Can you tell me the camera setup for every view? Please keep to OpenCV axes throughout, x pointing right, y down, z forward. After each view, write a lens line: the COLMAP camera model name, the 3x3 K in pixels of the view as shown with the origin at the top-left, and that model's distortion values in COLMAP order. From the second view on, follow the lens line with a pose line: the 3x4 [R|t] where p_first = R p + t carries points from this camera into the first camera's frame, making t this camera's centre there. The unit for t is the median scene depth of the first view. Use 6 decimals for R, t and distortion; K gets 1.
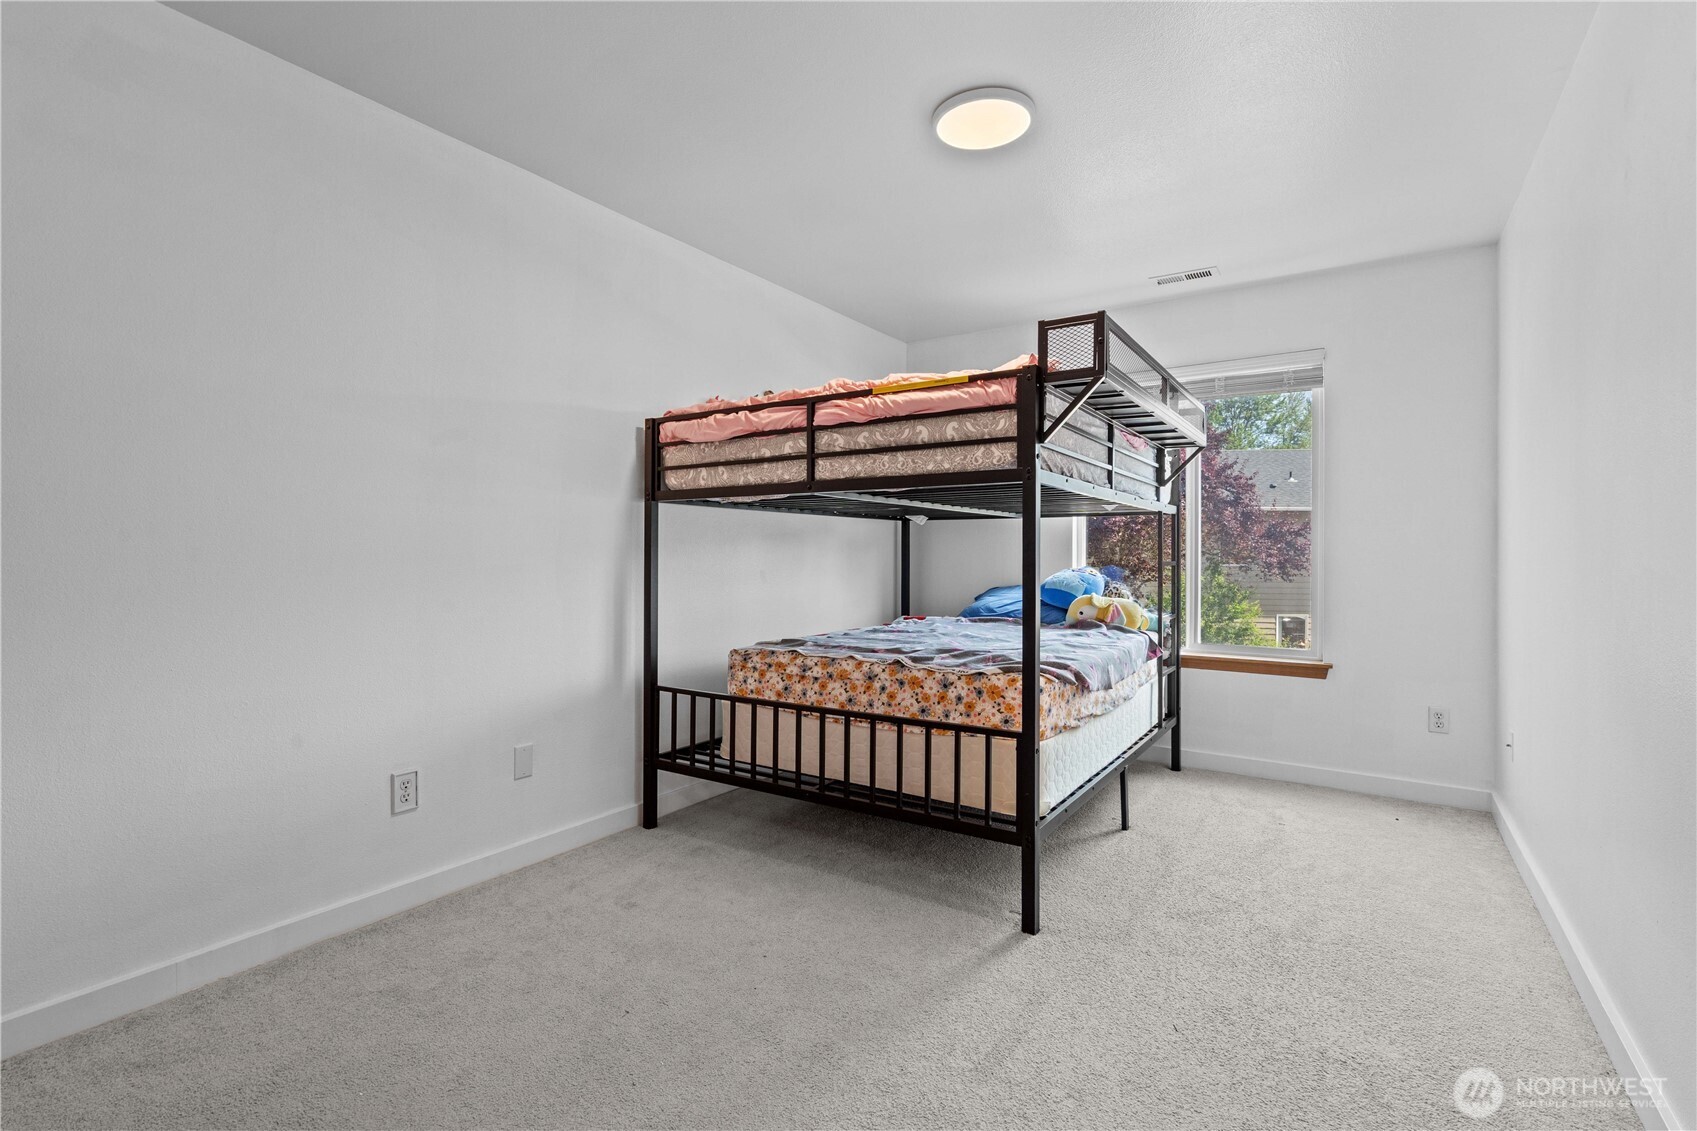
lens RADIAL K [[791.6, 0, 846.6], [0, 791.6, 562.6], [0, 0, 1]] dist [0.003613, -0.001323]
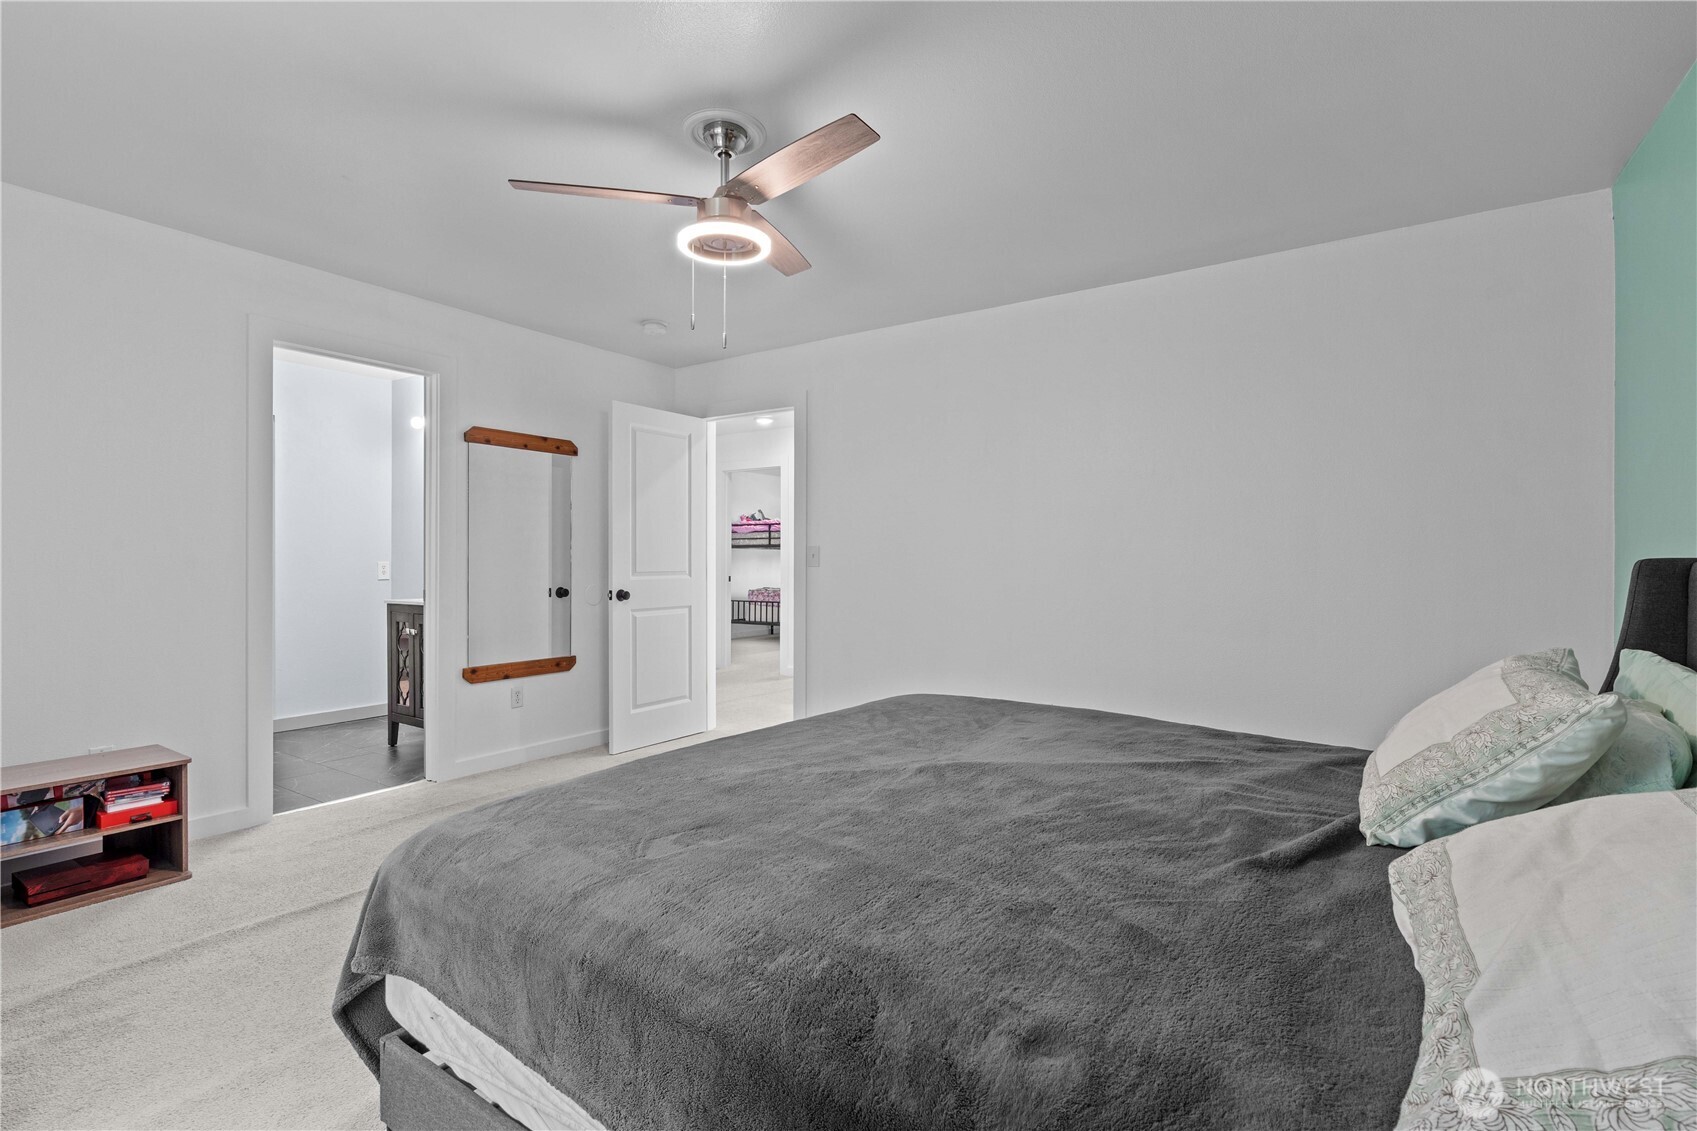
lens RADIAL K [[791.6, 0, 850.0], [0, 791.6, 565.6], [0, 0, 1]] dist [0.003613, -0.001323]
pose [[0.999997, -0.001773, 0.001547, 0.336643], [0.001779, 0.999991, -0.003752, 0.016785], [-0.001540, 0.003755, 0.999992, -2.838386]]
